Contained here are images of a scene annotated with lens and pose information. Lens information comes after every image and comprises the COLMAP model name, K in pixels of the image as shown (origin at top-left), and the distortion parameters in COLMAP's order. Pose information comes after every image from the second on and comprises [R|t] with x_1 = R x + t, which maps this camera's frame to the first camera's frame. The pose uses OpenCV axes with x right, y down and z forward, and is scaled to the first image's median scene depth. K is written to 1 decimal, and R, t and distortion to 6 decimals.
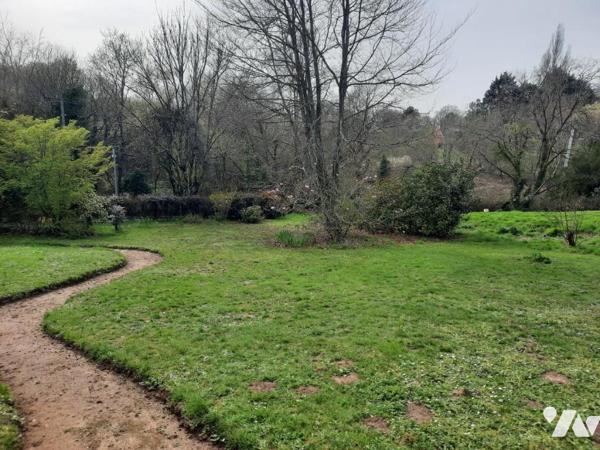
lens RADIAL K [[432.2, 0, 300.0], [0, 432.2, 225.0], [0, 0, 1]] dist [-0.001882, -0.004332]
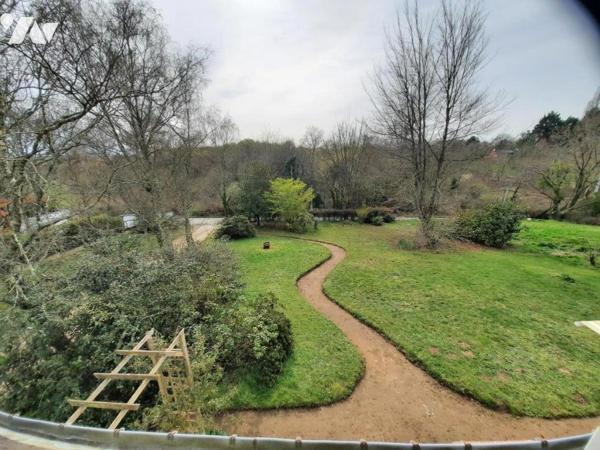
lens RADIAL K [[233.3, 0, 300.0], [0, 233.3, 225.0], [0, 0, 1]] dist [0.000738, -0.012694]
pose [[0.932811, 0.061728, -0.355041, -0.087051], [-0.033590, 0.995825, 0.084882, -0.113088], [0.358798, -0.067253, 0.930989, -0.141486]]
